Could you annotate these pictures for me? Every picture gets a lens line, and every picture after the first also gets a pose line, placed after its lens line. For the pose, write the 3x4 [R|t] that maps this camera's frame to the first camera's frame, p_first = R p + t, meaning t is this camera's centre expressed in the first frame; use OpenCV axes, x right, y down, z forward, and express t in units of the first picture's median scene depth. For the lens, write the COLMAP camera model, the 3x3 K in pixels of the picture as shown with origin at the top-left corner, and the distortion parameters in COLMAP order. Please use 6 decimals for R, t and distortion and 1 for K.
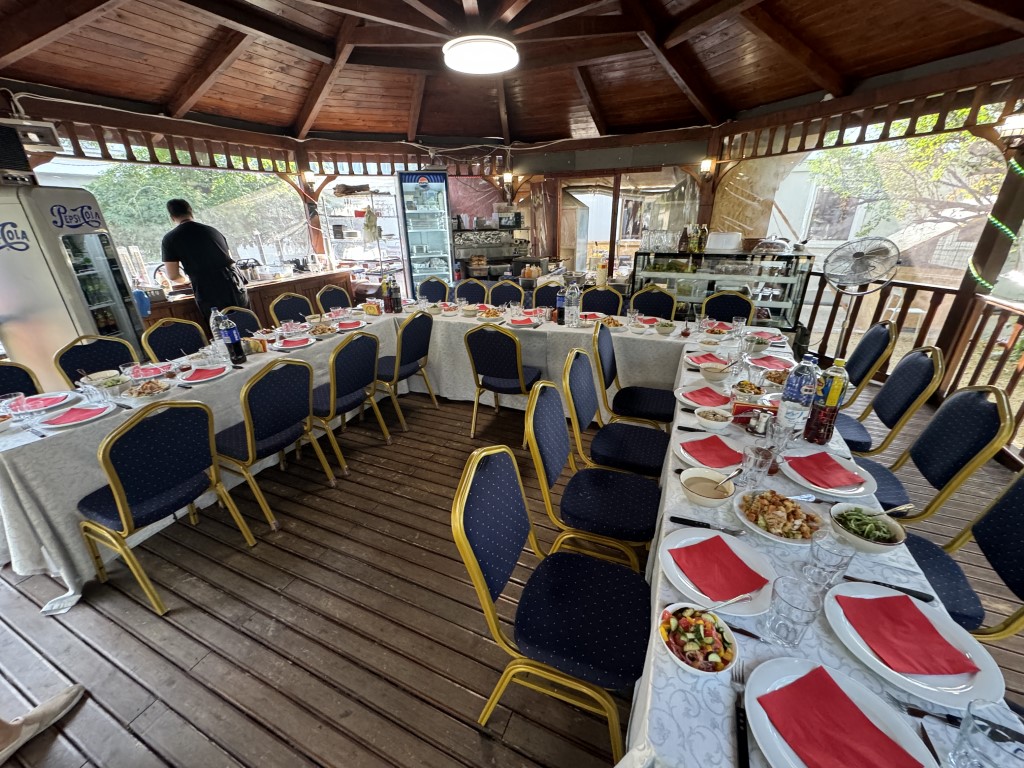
lens RADIAL K [[409.0, 0, 511.1], [0, 409.0, 381.5], [0, 0, 1]] dist [0.000426, 0.000104]
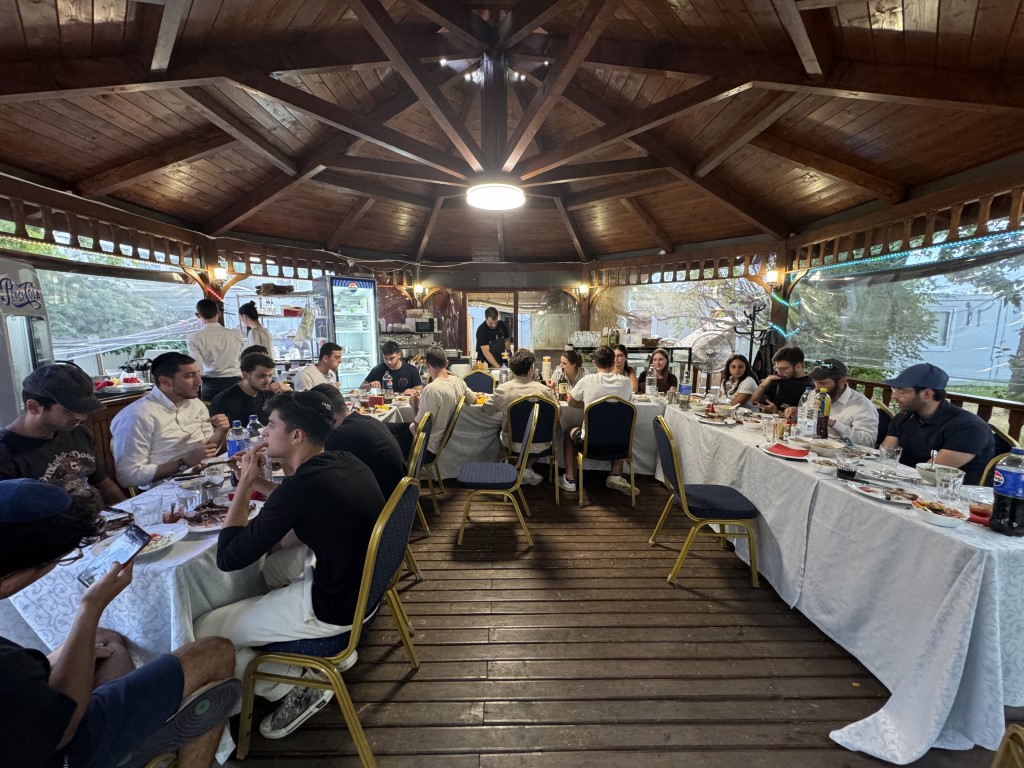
lens RADIAL K [[409.0, 0, 511.1], [0, 409.0, 381.5], [0, 0, 1]] dist [0.000426, 0.000104]
pose [[0.906616, -0.031925, 0.420747, -0.298276], [0.142175, 0.961938, -0.233368, 0.037202], [-0.397282, 0.271395, 0.876648, 0.005692]]
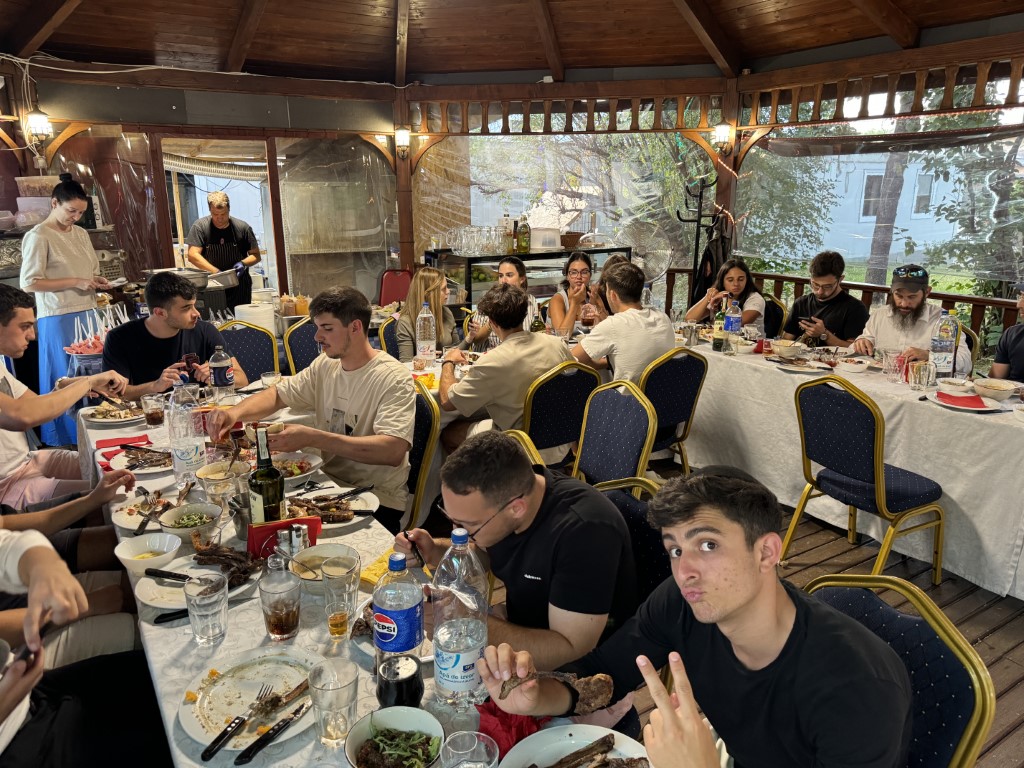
lens RADIAL K [[718.9, 0, 512.0], [0, 718.9, 384.0], [0, 0, 1]] dist [0.034736, -0.052903]
pose [[0.548124, -0.197200, 0.812817, -0.508404], [0.314514, 0.949079, 0.018165, -0.083614], [-0.775010, 0.245686, 0.582235, 0.221592]]
